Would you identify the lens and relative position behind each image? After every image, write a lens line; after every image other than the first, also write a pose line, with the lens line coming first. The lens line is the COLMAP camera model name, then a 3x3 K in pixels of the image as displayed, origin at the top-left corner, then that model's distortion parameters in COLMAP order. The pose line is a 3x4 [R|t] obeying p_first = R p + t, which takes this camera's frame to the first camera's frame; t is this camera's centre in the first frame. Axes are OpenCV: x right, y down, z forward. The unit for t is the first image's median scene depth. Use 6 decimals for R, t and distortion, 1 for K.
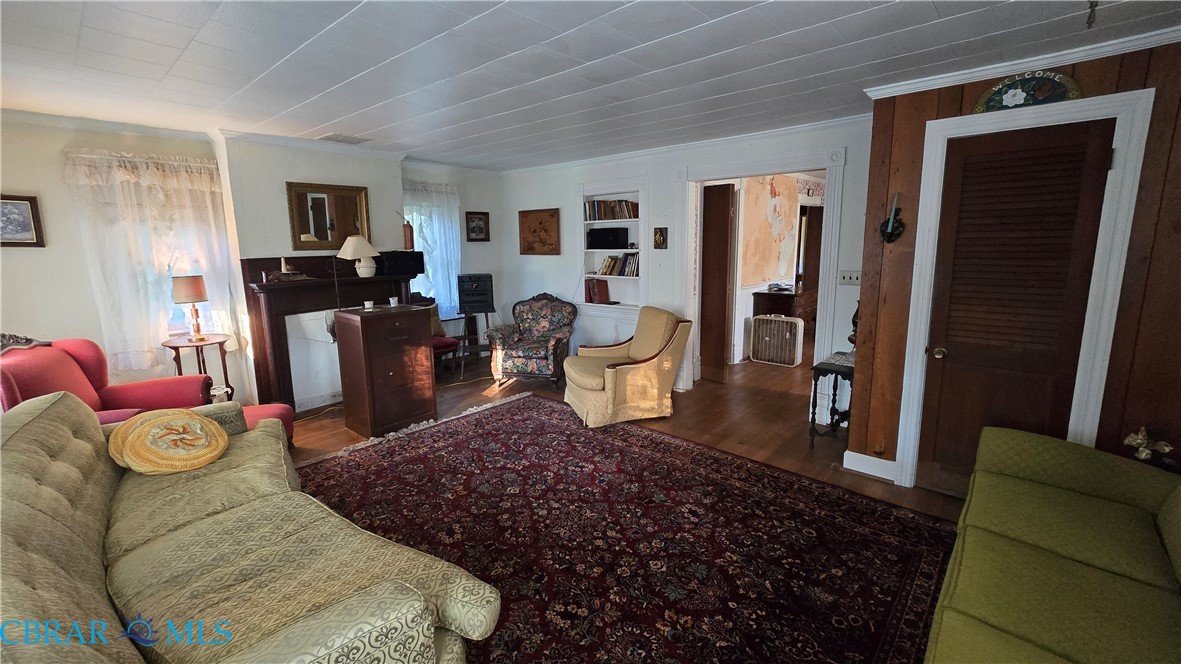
lens RADIAL K [[490.2, 0, 595.8], [0, 490.2, 322.9], [0, 0, 1]] dist [-0.000542, -0.000454]
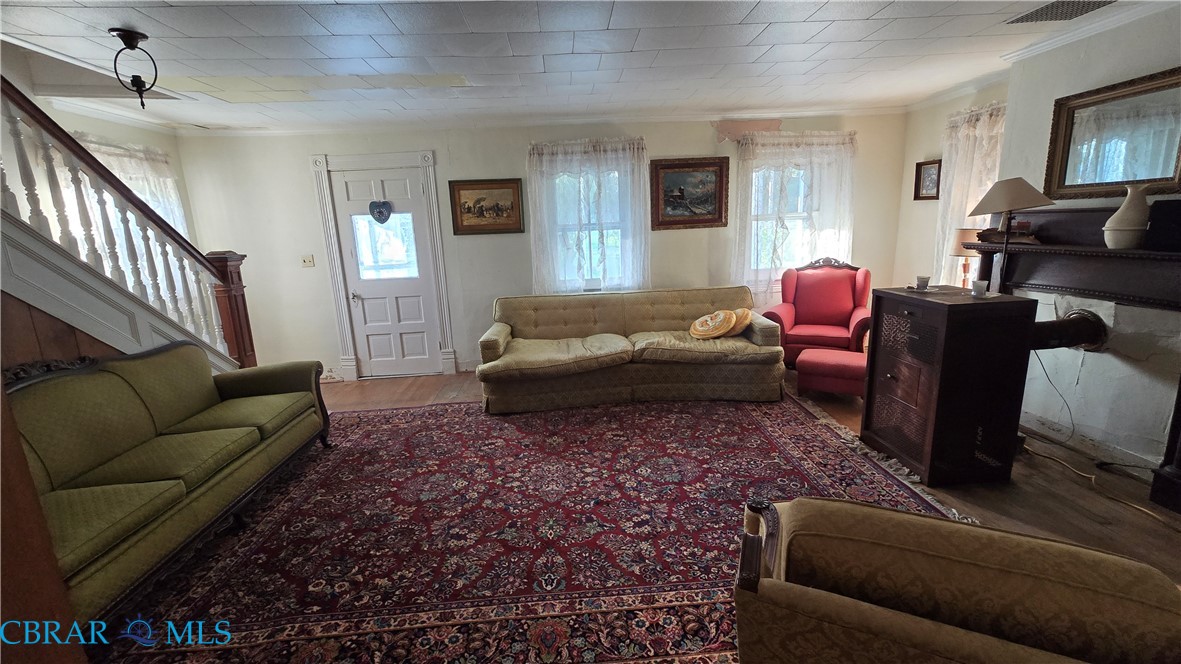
lens RADIAL K [[484.9, 0, 587.7], [0, 484.9, 327.7], [0, 0, 1]] dist [-0.001757, 0.001228]
pose [[-0.716995, 0.186833, -0.671574, 0.494029], [-0.066005, 0.940888, 0.332226, -0.227928], [0.693946, 0.282531, -0.662280, 1.481267]]
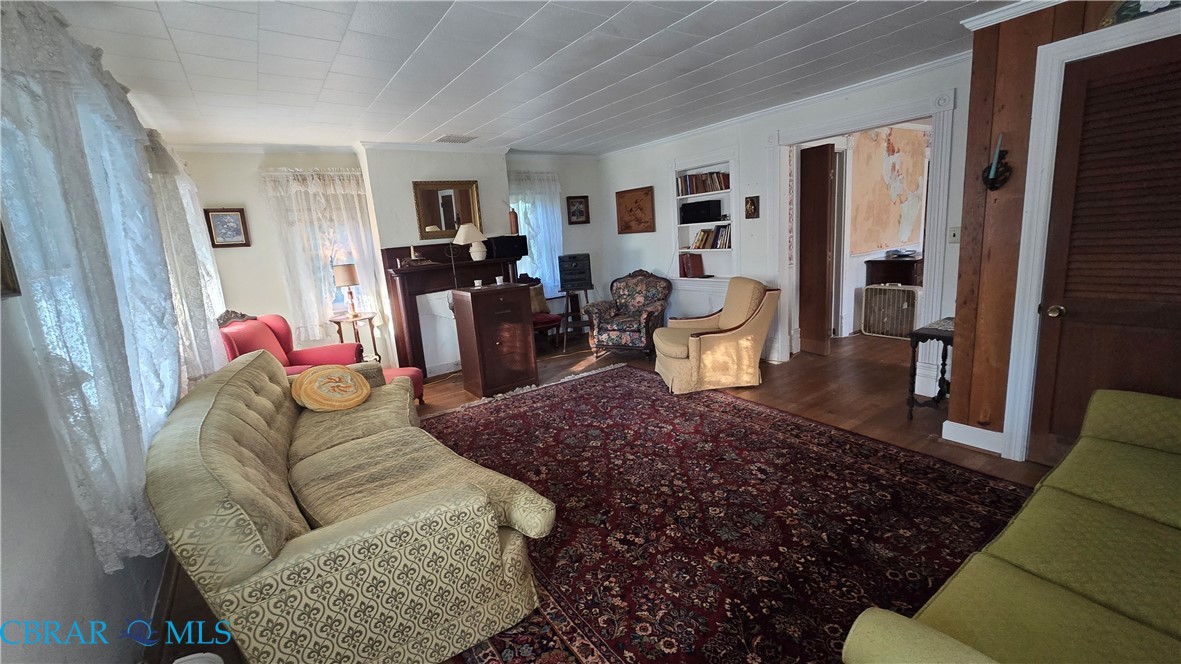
lens RADIAL K [[490.9, 0, 592.0], [0, 490.9, 327.5], [0, 0, 1]] dist [-0.000826, -0.000433]
pose [[0.968267, -0.011281, -0.249664, 0.104991], [0.021361, 0.999061, 0.037702, 0.037944], [0.249005, -0.041838, 0.967598, -0.065874]]
